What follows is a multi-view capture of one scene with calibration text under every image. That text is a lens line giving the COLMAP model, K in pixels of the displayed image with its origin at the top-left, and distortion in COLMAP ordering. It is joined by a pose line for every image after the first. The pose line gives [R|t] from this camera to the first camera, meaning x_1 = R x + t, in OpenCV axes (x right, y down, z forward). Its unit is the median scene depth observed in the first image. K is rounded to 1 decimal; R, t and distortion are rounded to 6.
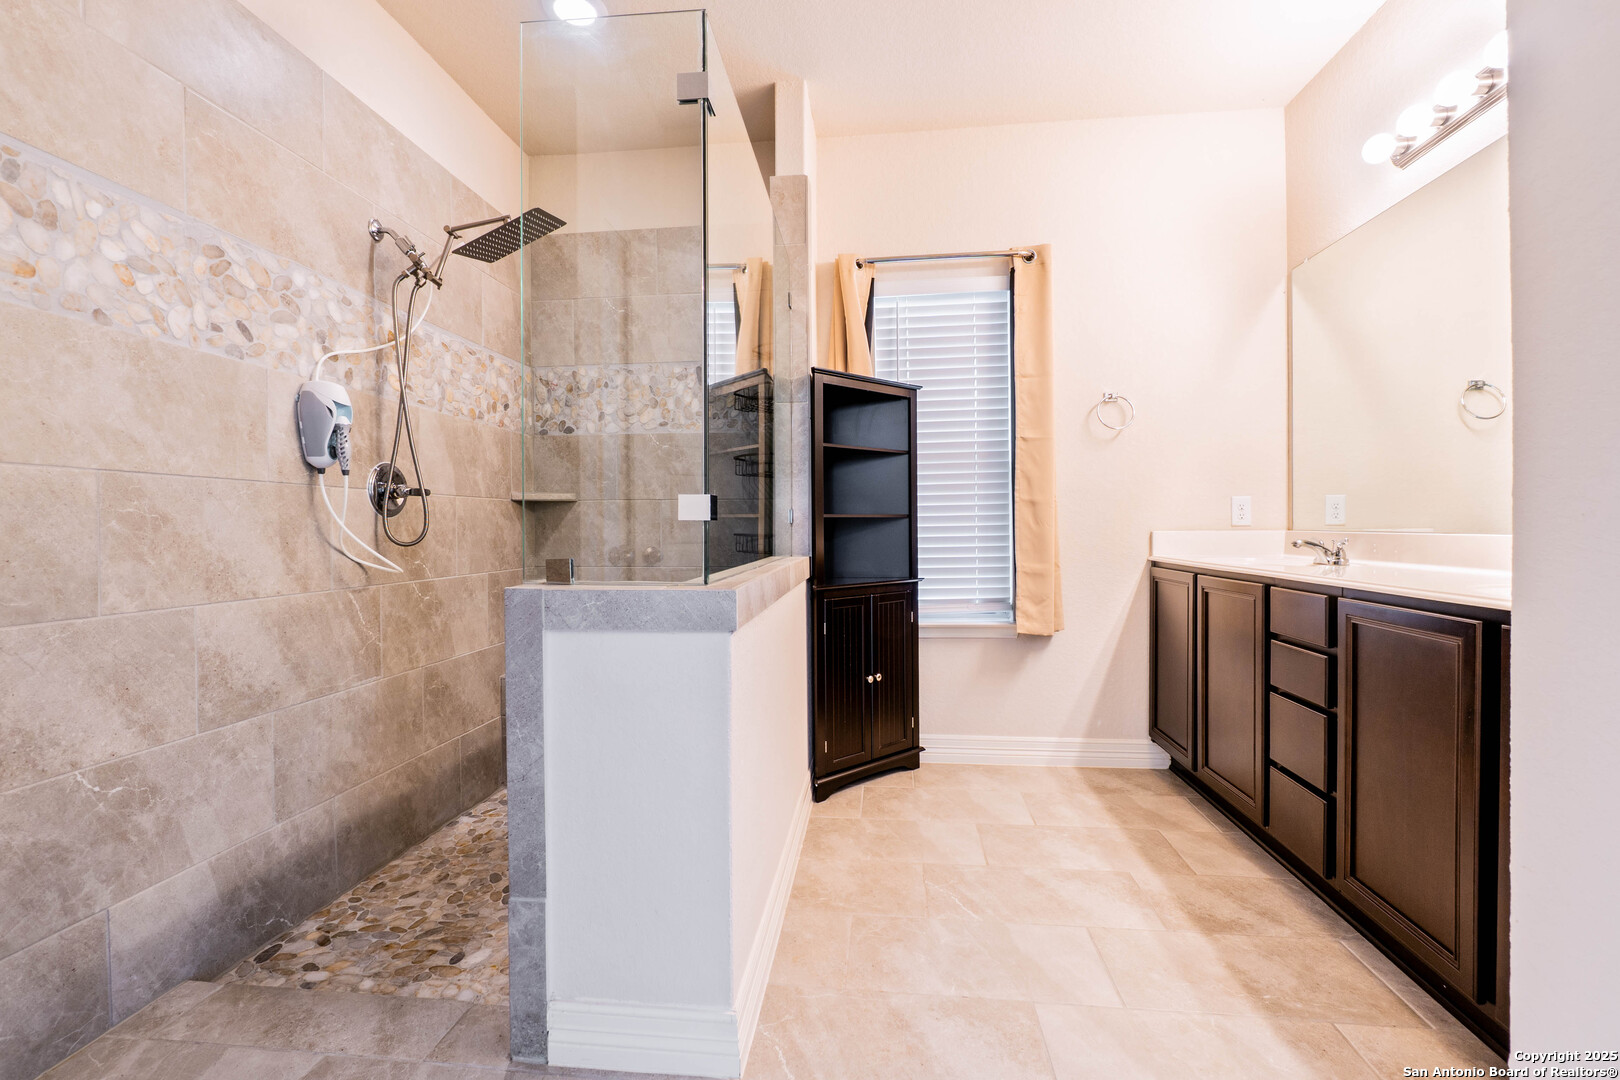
lens RADIAL K [[702.6, 0, 817.1], [0, 702.6, 545.3], [0, 0, 1]] dist [-0.001078, 0.001623]
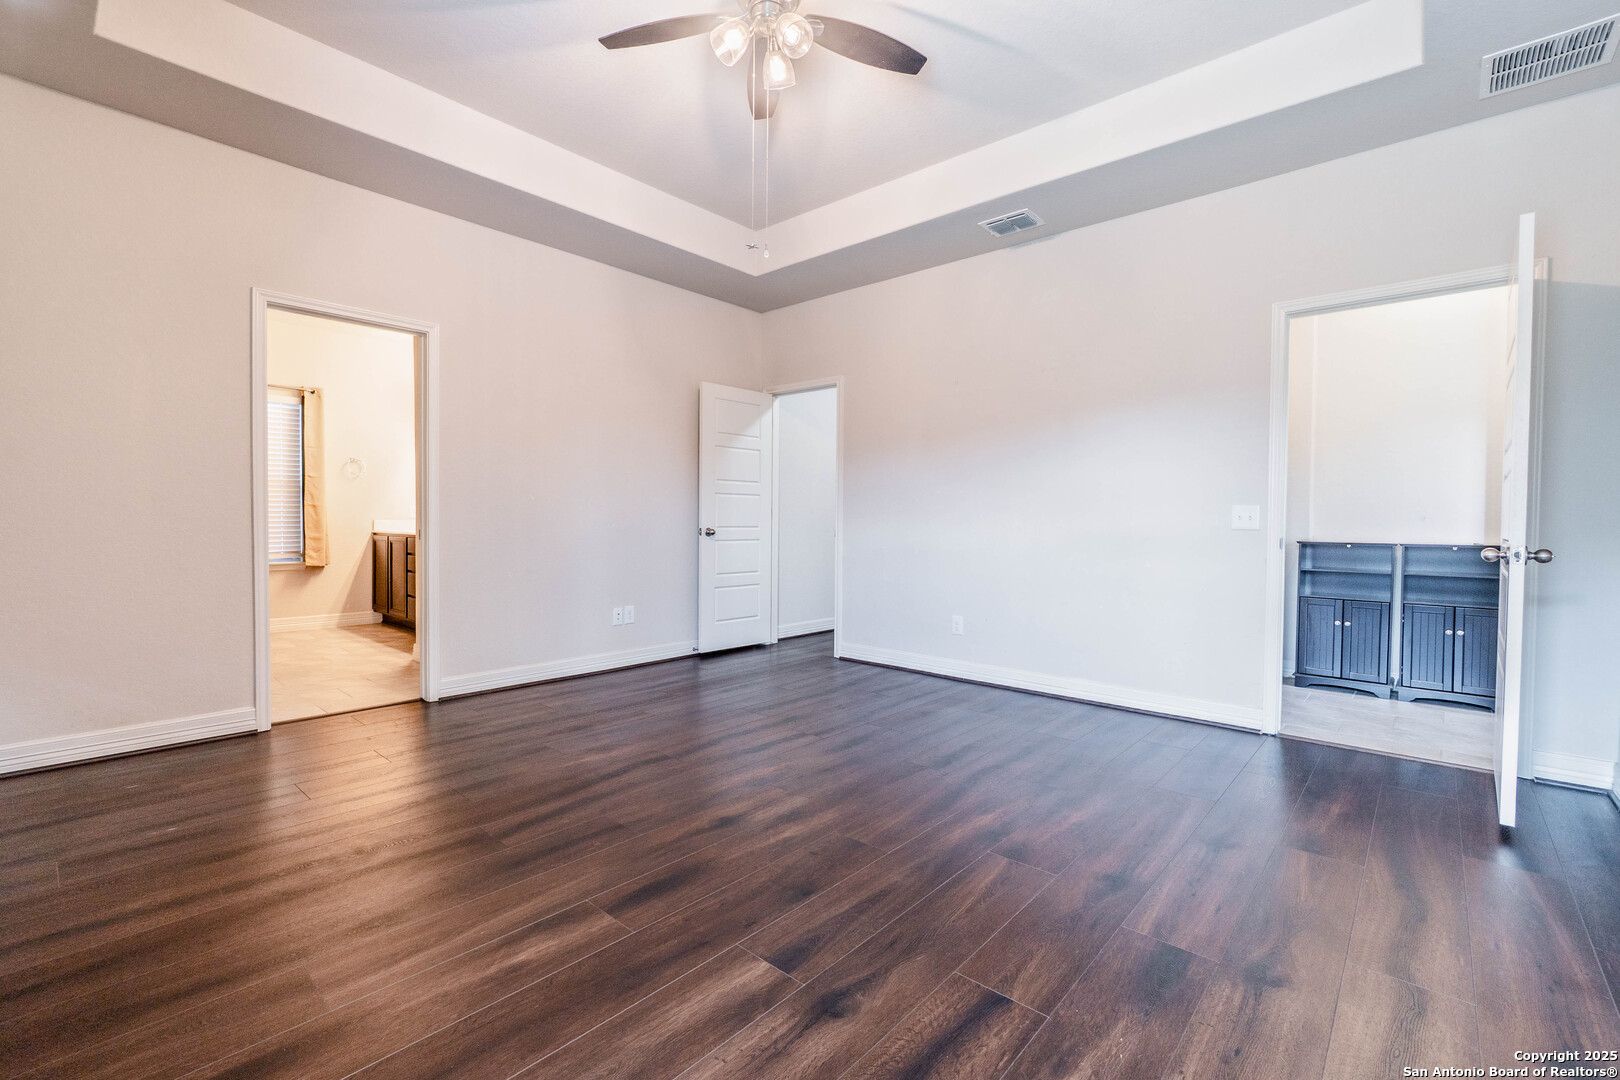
lens RADIAL K [[702.6, 0, 815.3], [0, 702.6, 539.4], [0, 0, 1]] dist [-0.001078, 0.001623]
pose [[0.545321, -0.007525, 0.838193, -0.660834], [-0.007571, 0.999875, 0.013902, 0.001277], [-0.838193, -0.013927, 0.545196, -1.461958]]
